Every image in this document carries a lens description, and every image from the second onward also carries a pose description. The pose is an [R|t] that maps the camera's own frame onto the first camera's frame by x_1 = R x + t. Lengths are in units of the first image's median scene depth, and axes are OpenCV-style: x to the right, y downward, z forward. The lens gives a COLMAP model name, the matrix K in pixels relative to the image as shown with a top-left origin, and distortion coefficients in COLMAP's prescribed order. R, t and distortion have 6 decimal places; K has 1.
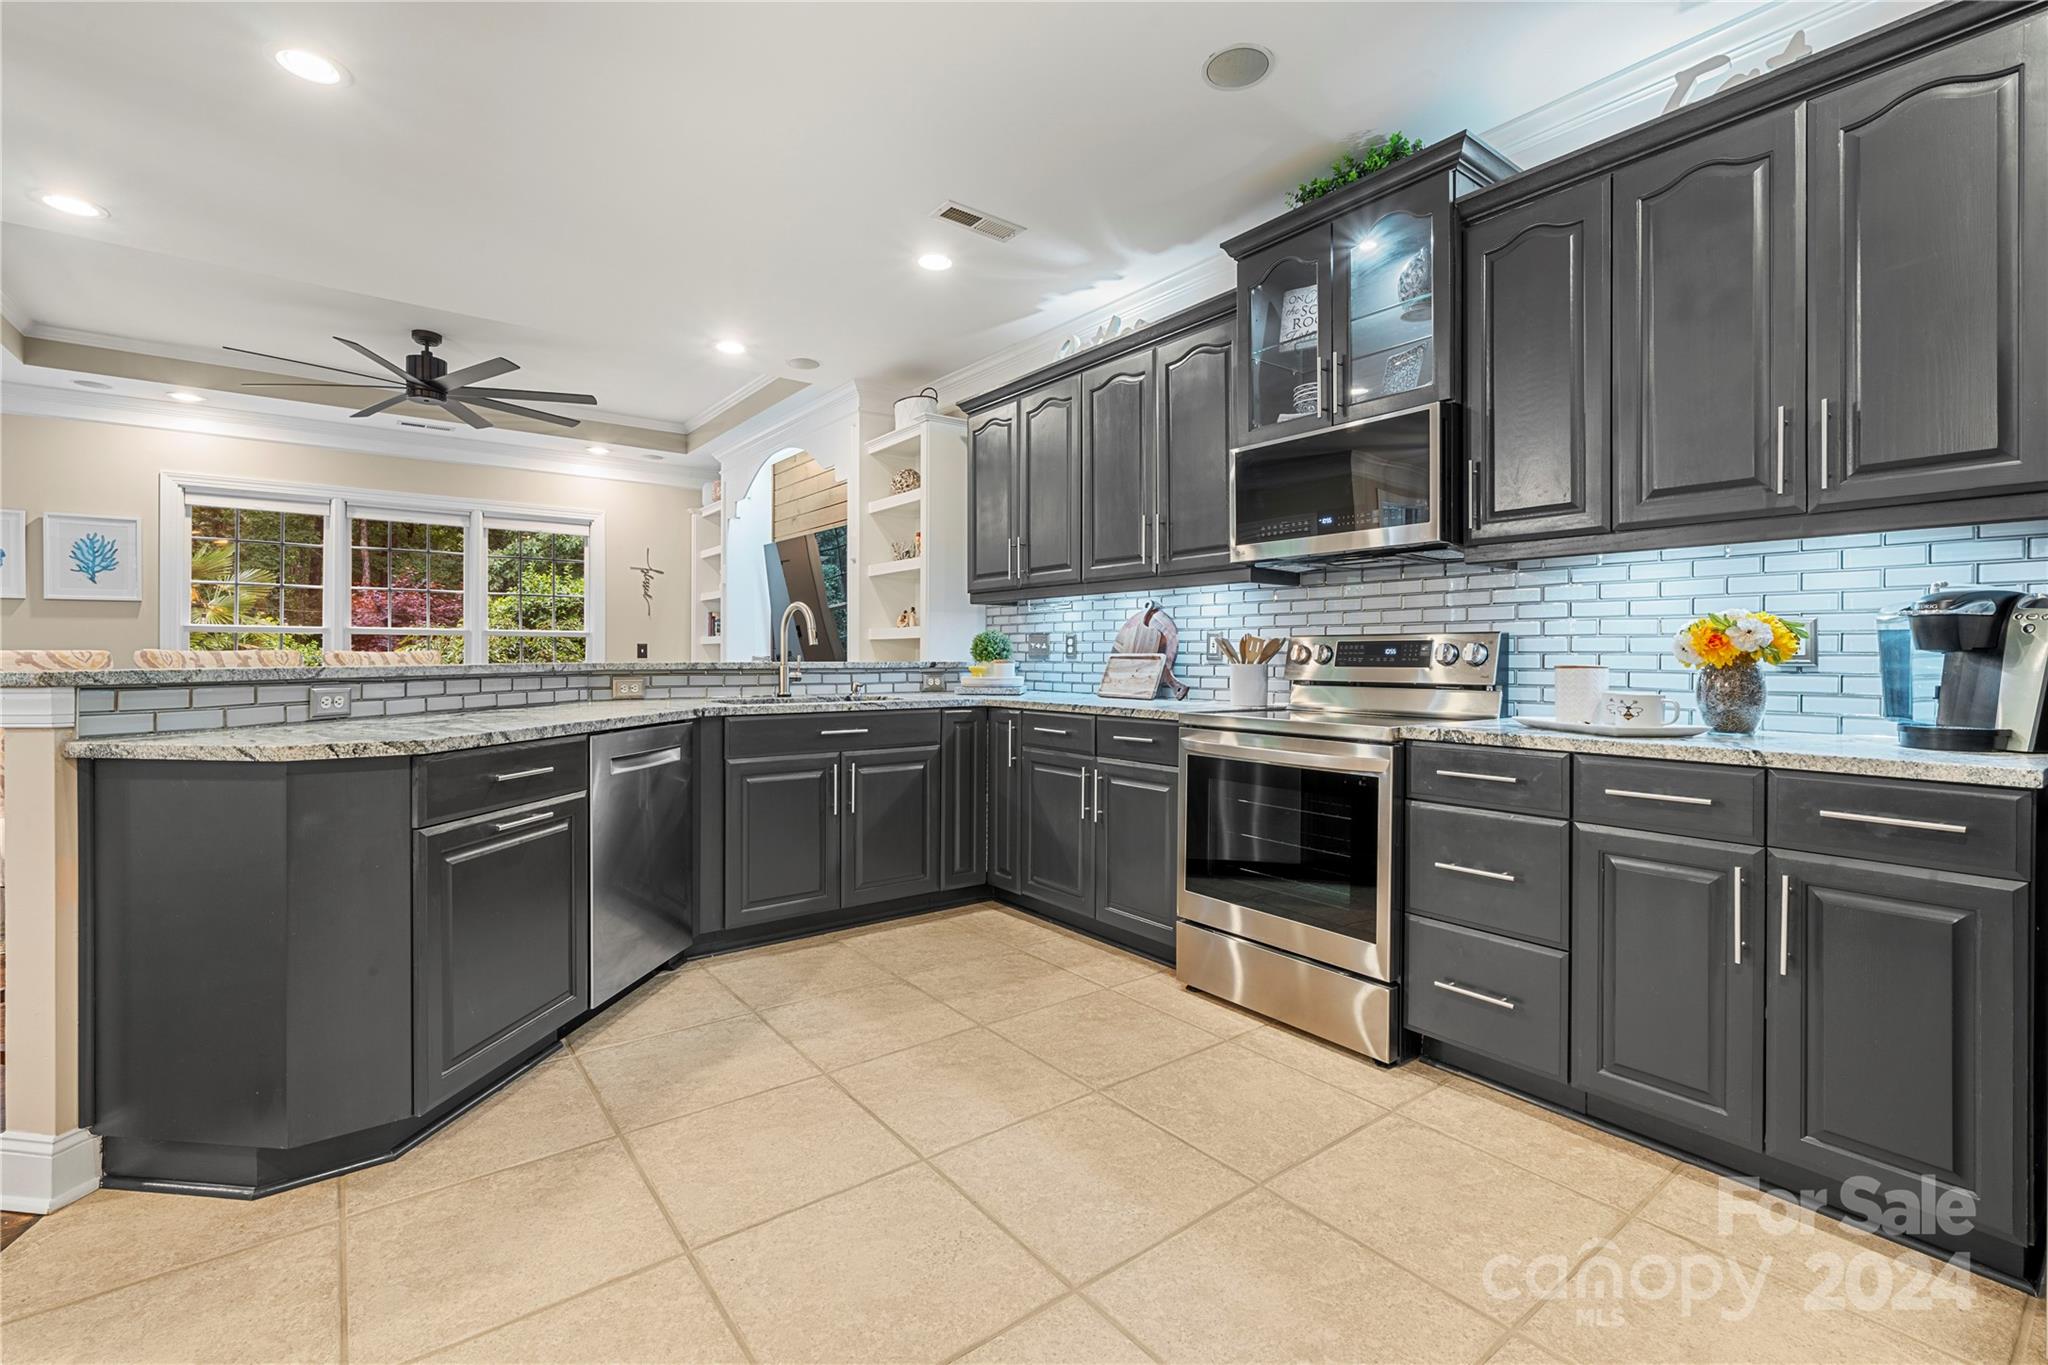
lens RADIAL K [[896.9, 0, 1031.9], [0, 896.9, 658.5], [0, 0, 1]] dist [-0.005263, 0.000900]
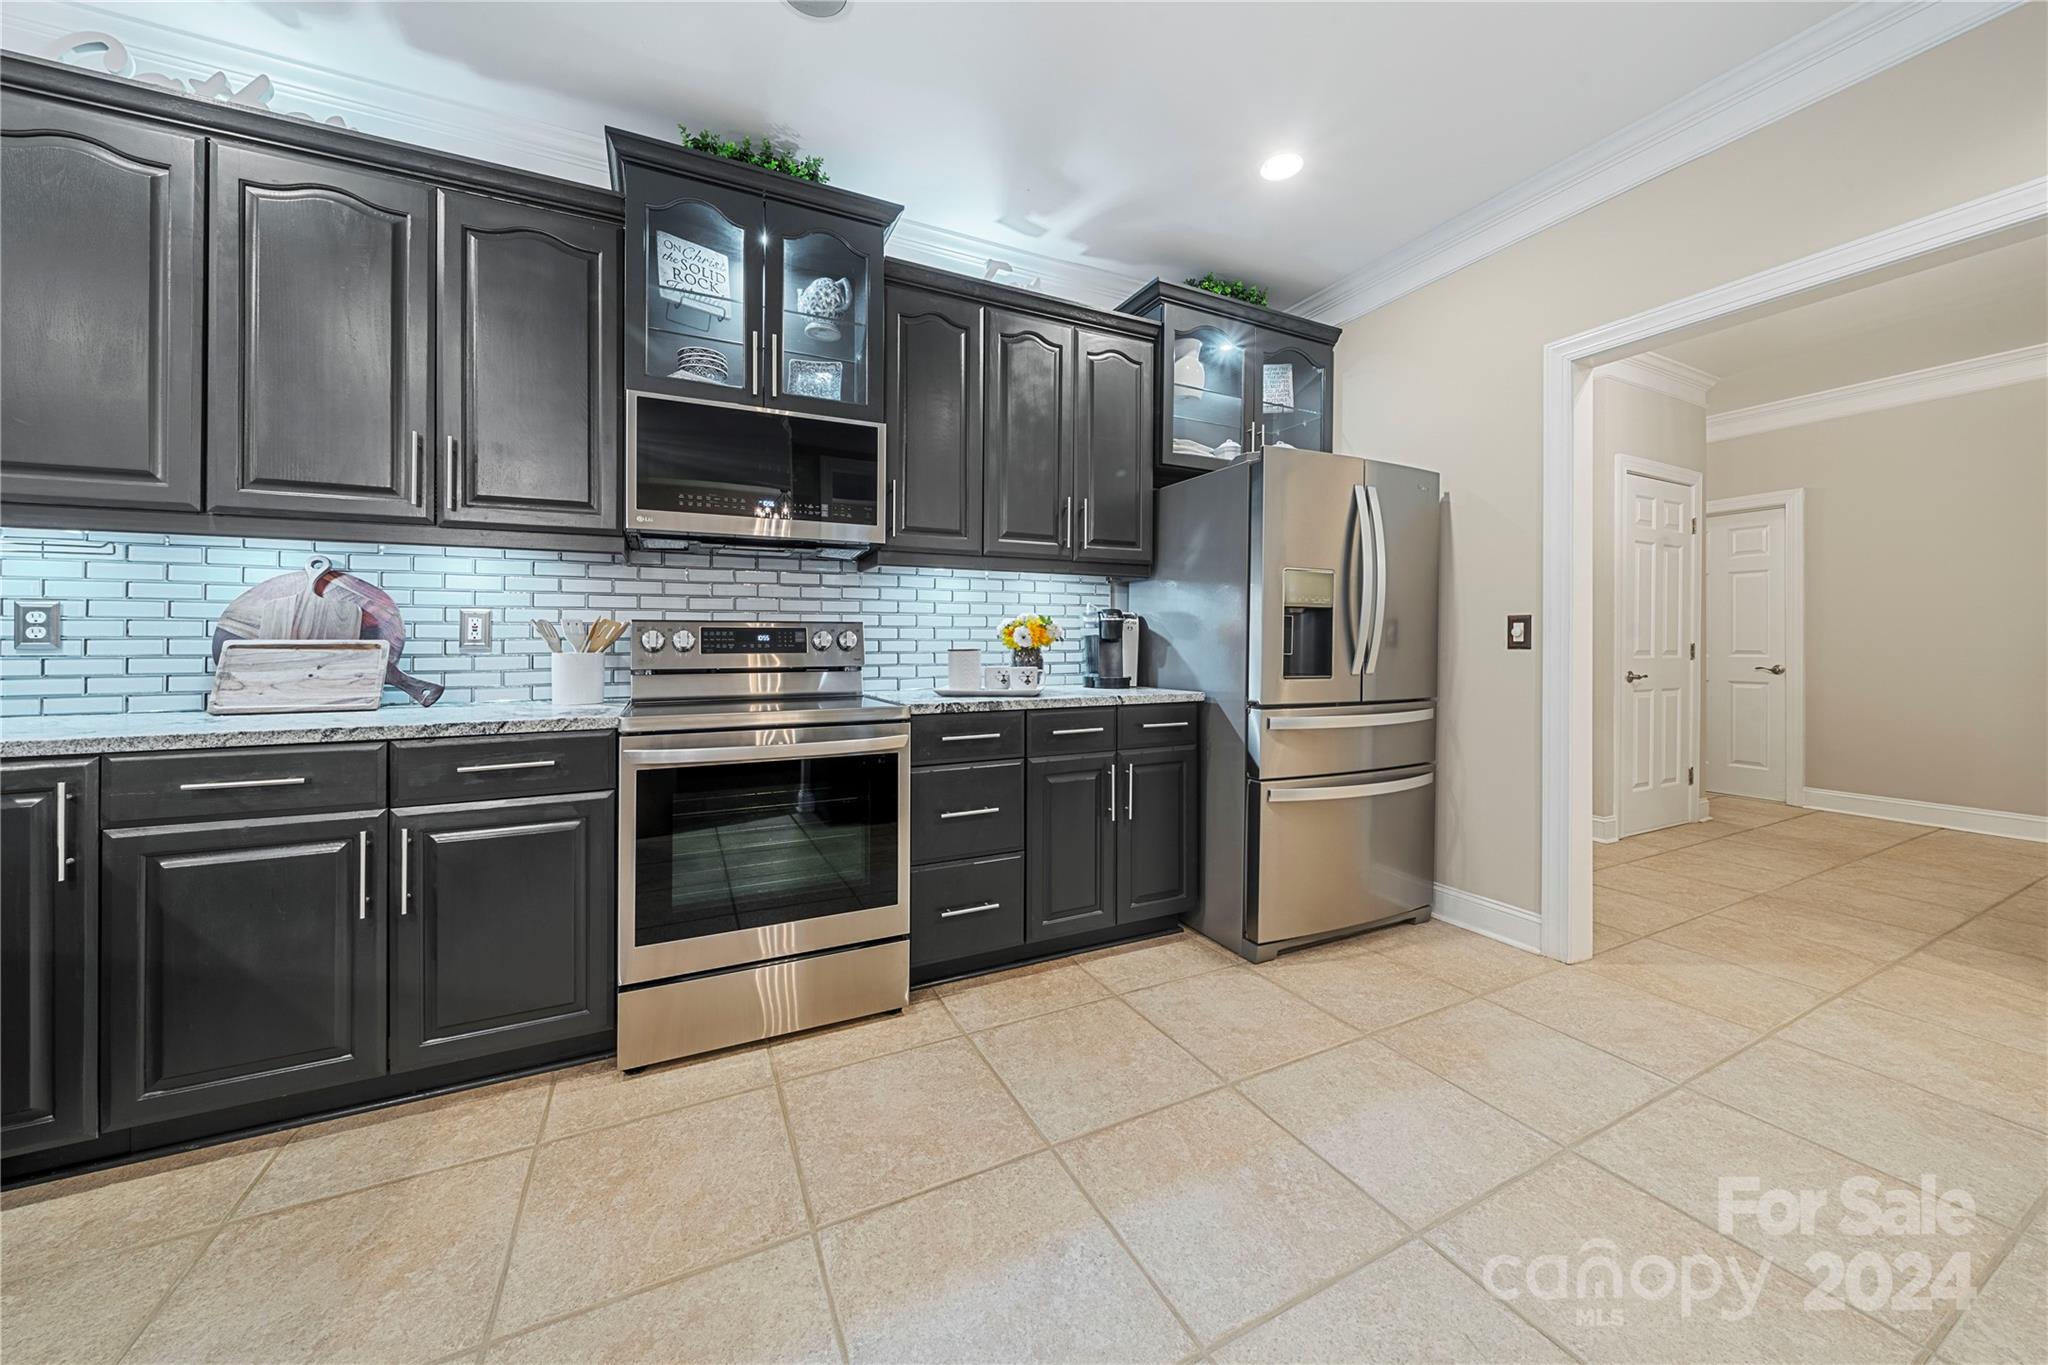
lens RADIAL K [[713.8, 0, 1019.6], [0, 713.8, 645.8], [0, 0, 1]] dist [-0.000718, -0.000672]
pose [[0.203414, -0.008032, 0.979060, -0.331410], [0.004922, 0.999962, 0.007181, -0.002969], [-0.979081, 0.003358, 0.203445, 0.505827]]
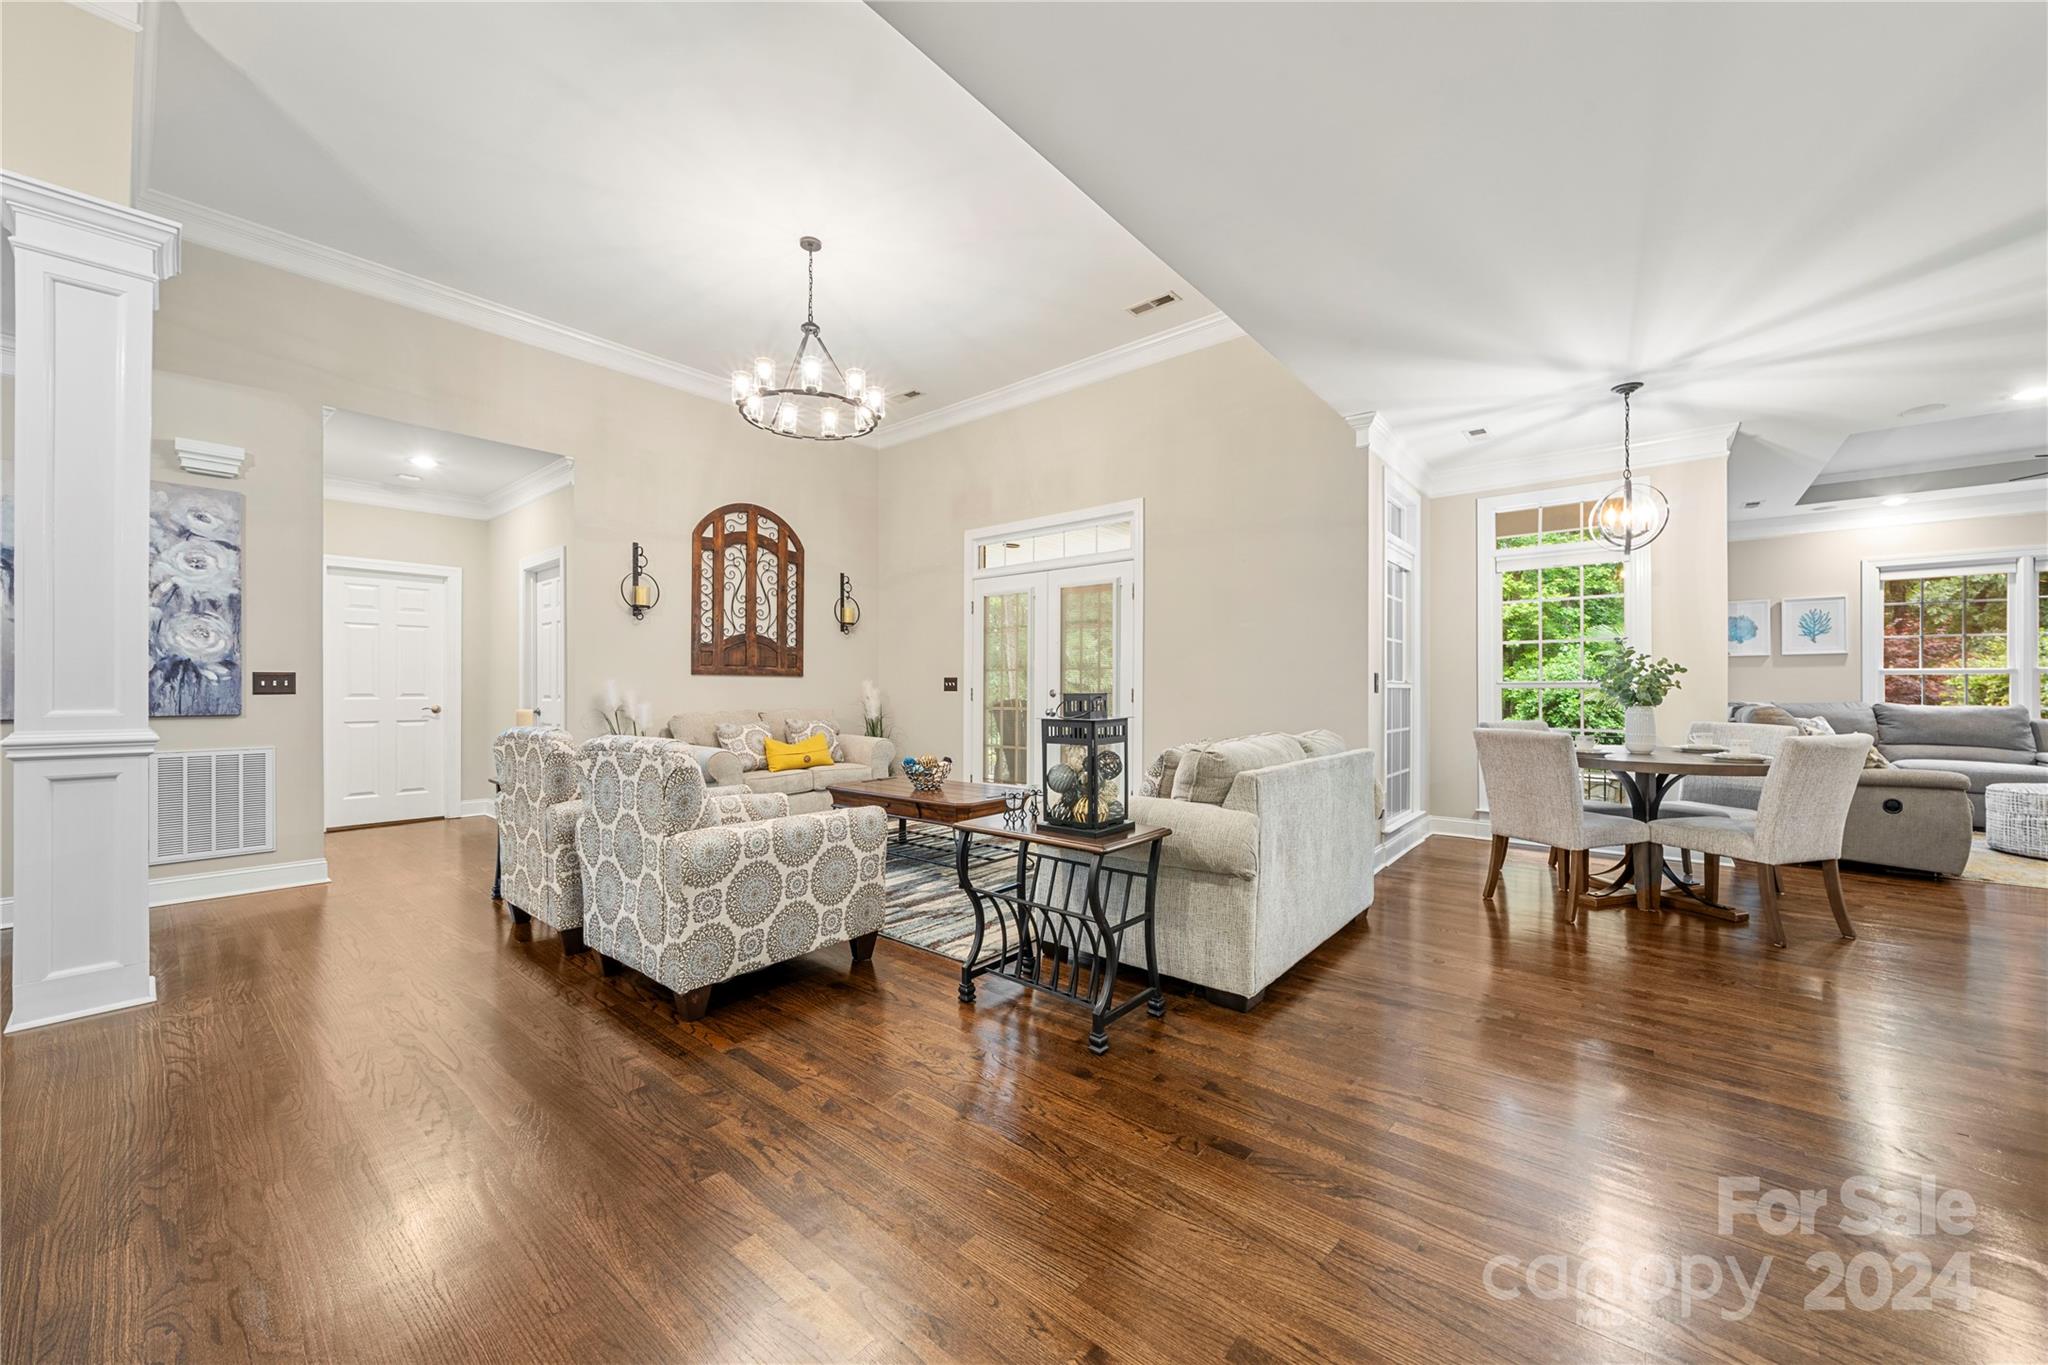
lens RADIAL K [[736.0, 0, 1026.5], [0, 736.0, 690.6], [0, 0, 1]] dist [-0.002362, -0.000569]
pose [[0.219204, 0.001798, -0.975677, -0.250449], [-0.002826, 0.999995, 0.001208, -0.003859], [0.975675, 0.002493, 0.219208, -0.947720]]
